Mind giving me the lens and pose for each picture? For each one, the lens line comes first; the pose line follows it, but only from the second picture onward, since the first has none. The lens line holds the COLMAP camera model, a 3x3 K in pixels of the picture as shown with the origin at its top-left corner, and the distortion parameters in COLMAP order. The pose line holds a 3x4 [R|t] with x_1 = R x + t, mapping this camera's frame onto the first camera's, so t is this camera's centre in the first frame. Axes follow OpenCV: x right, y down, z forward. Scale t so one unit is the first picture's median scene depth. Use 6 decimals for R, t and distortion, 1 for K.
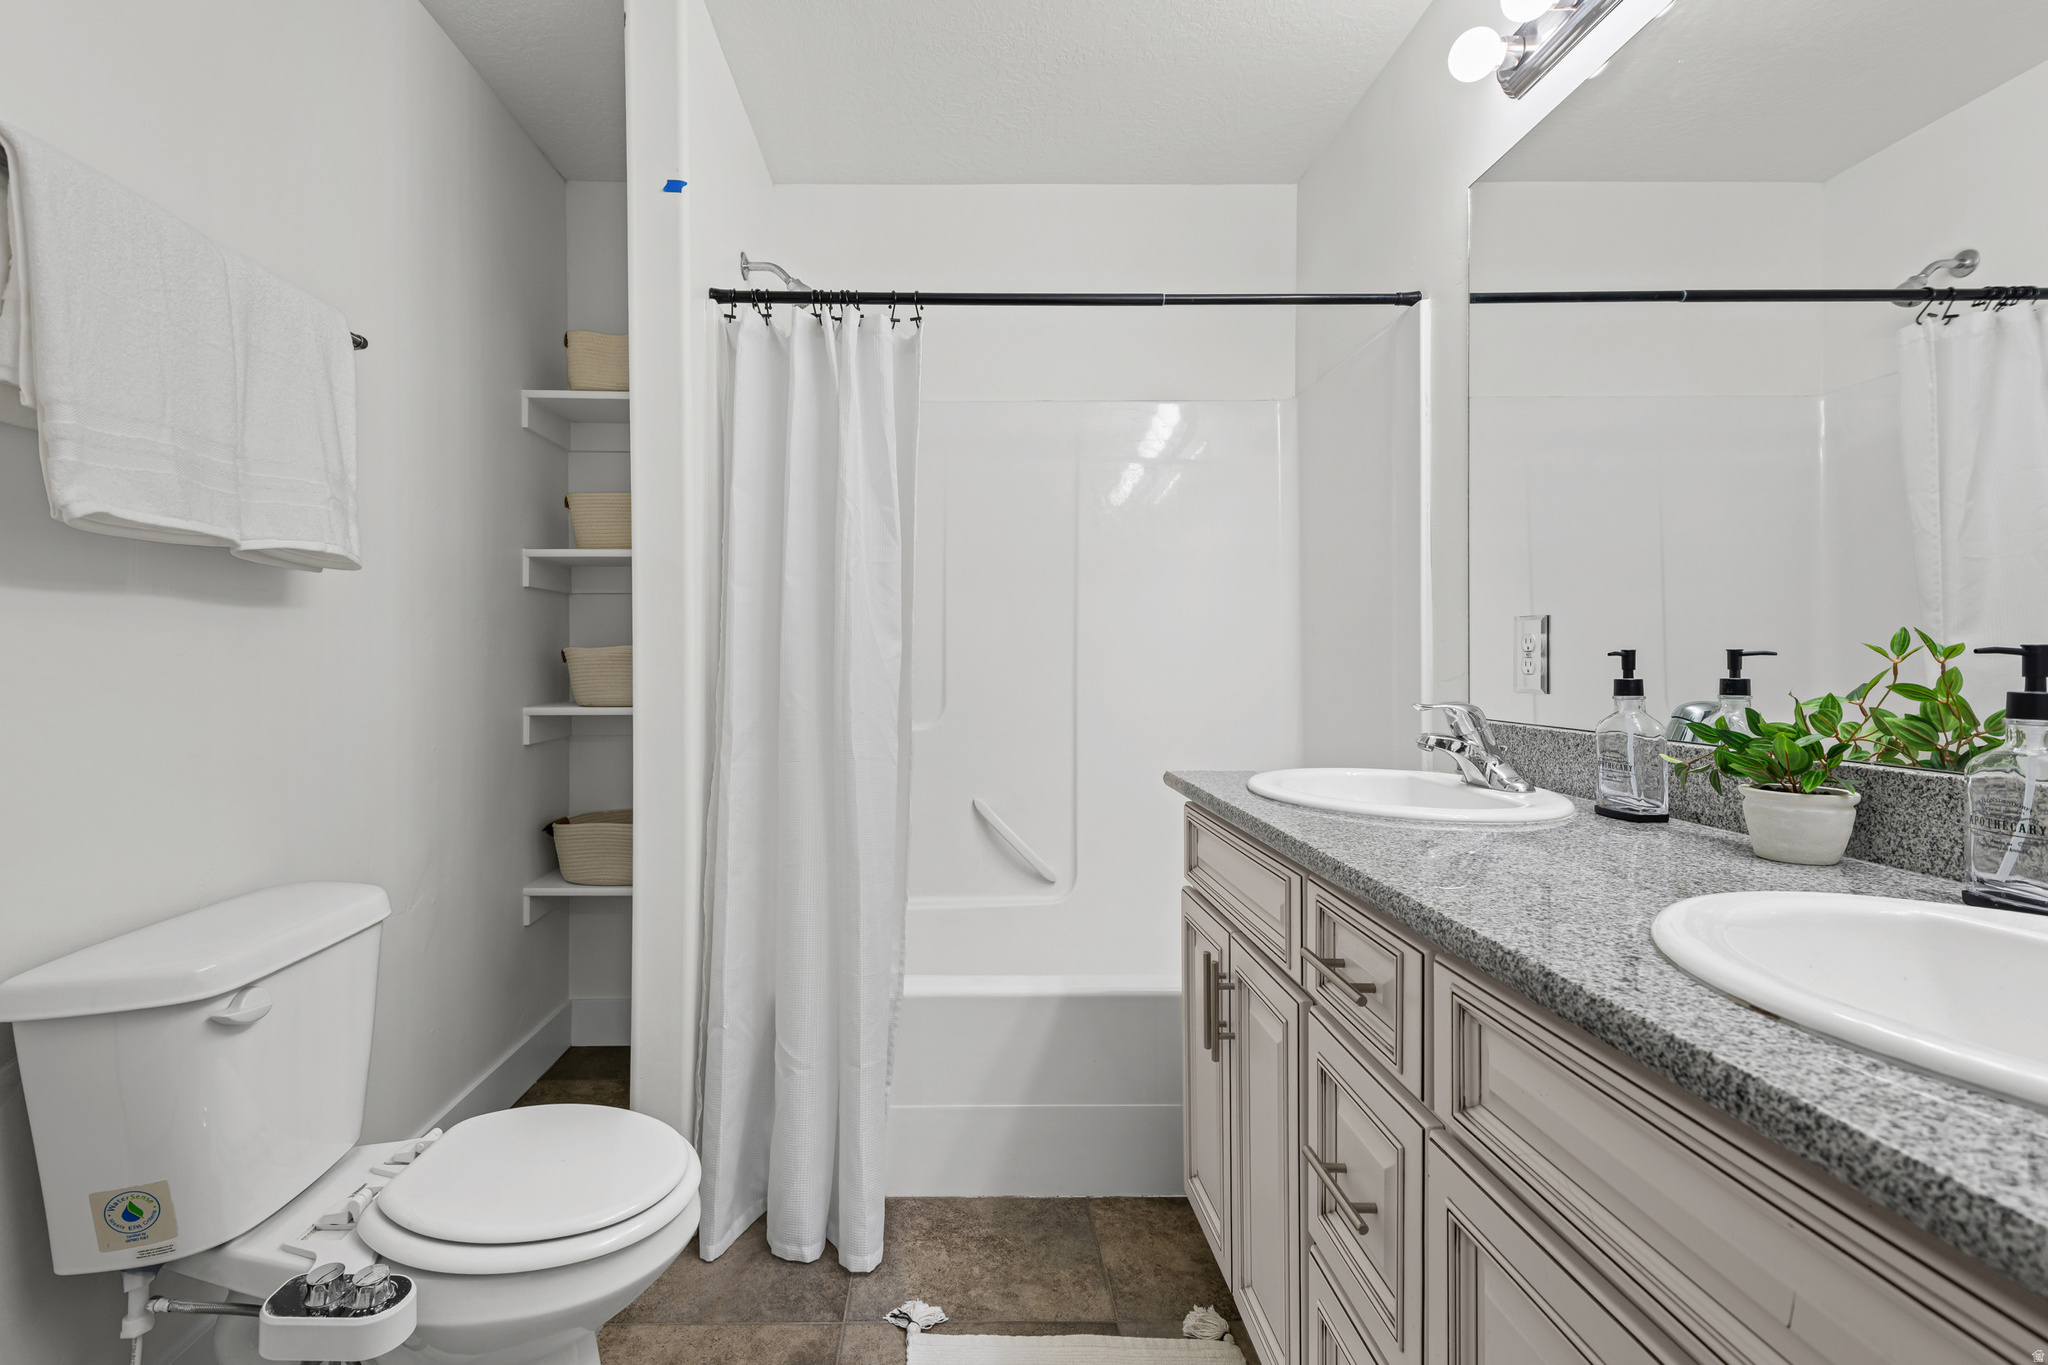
lens RADIAL K [[916.1, 0, 939.0], [0, 916.1, 673.2], [0, 0, 1]] dist [0.012700, -0.005948]
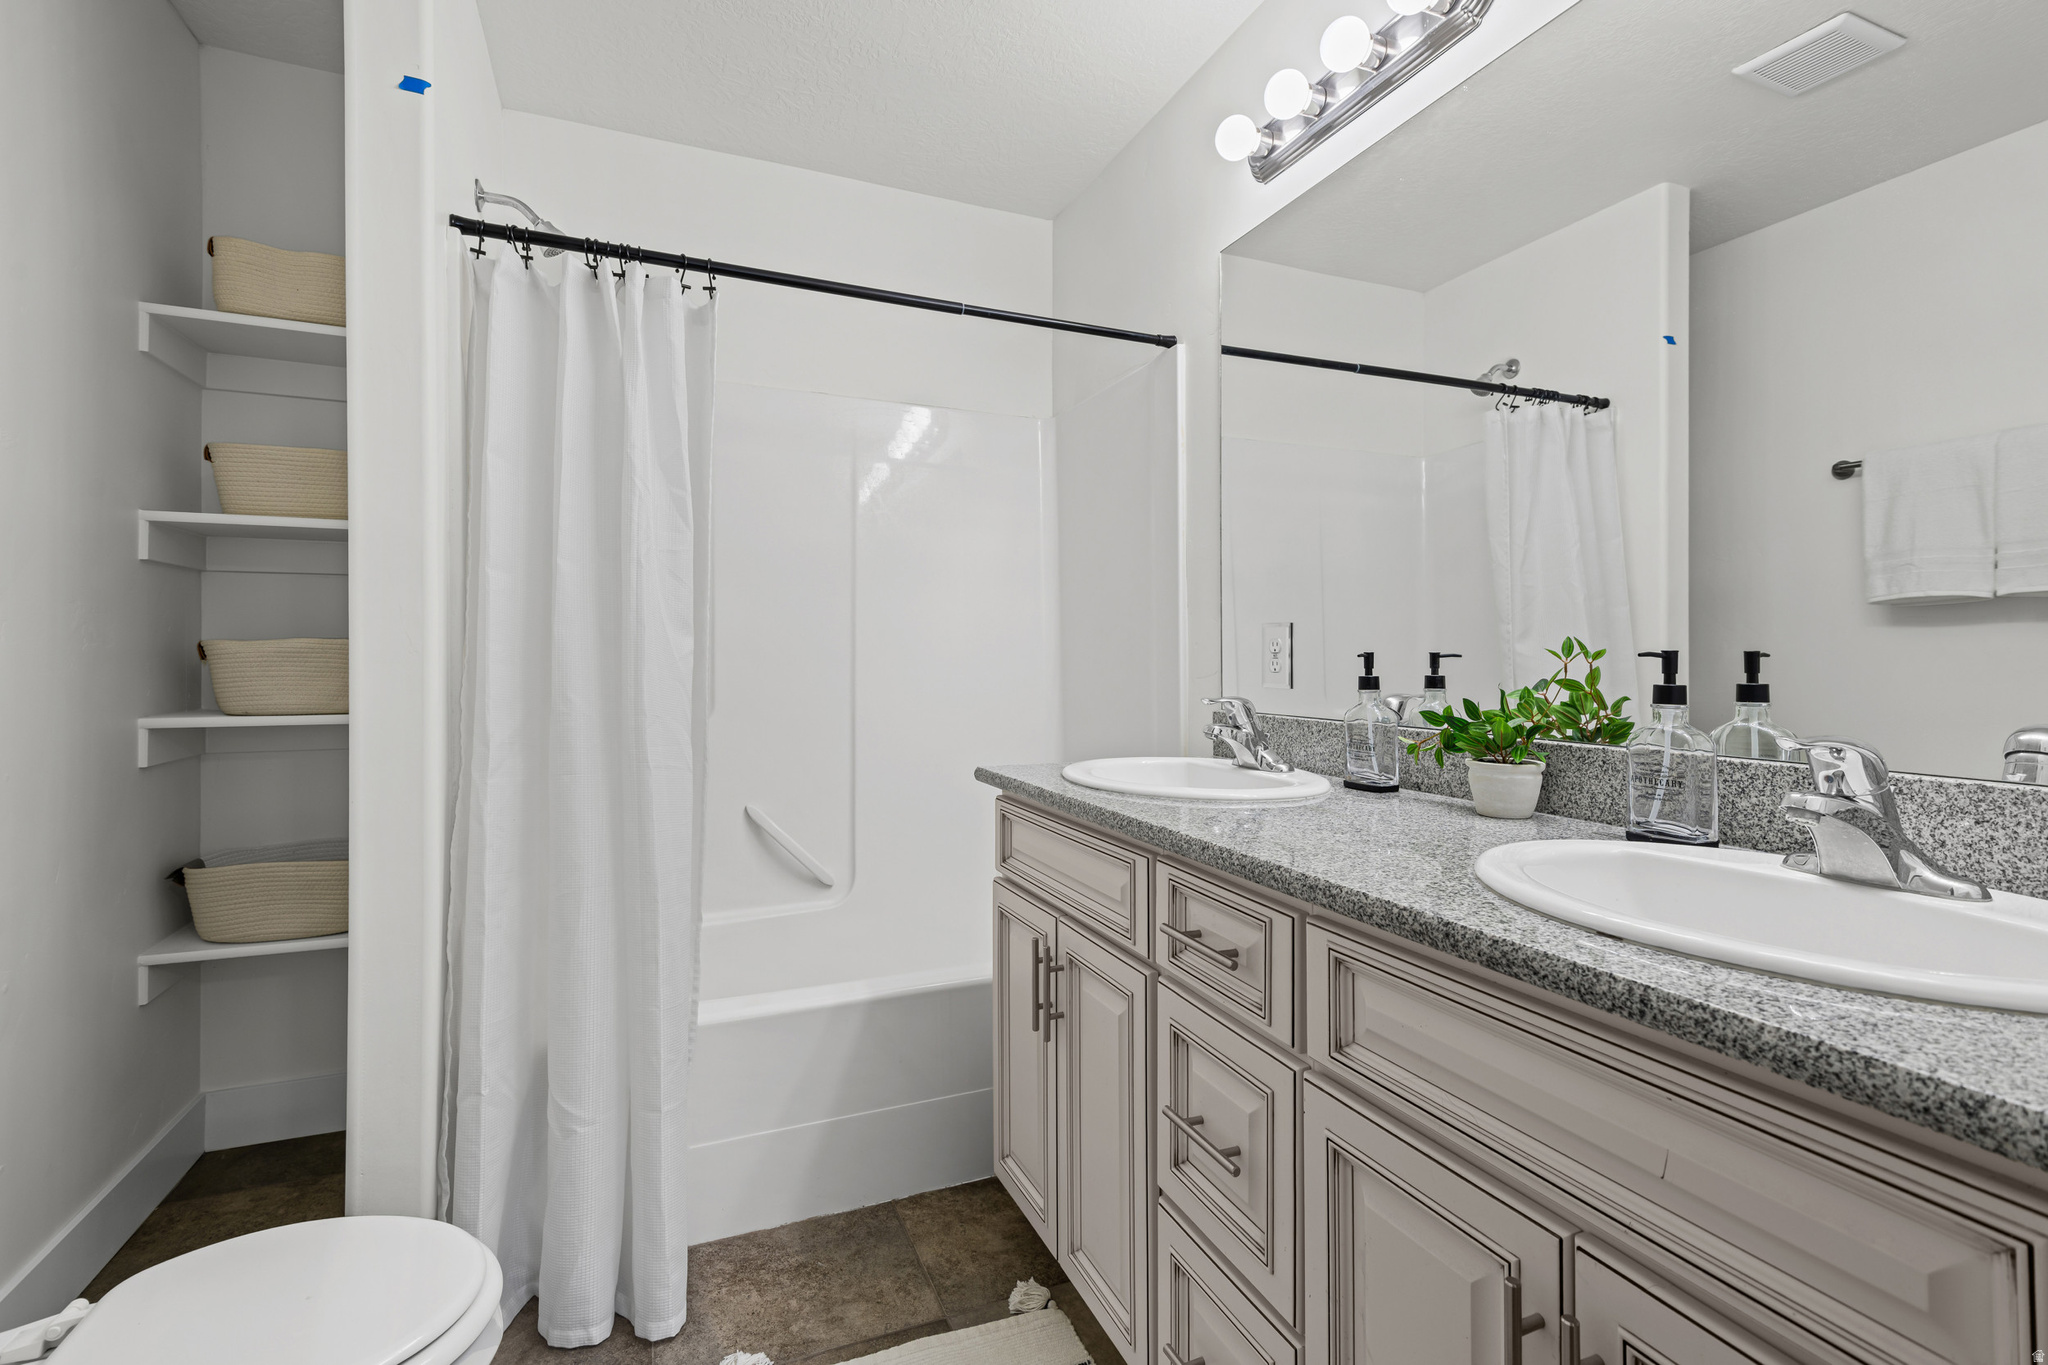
lens RADIAL K [[916.1, 0, 974.6], [0, 916.1, 664.9], [0, 0, 1]] dist [0.012700, -0.005948]
pose [[0.926617, 0.000632, 0.376006, -0.137991], [0.001697, 0.999981, -0.005864, -0.001562], [-0.376002, 0.006072, 0.926599, 0.047016]]
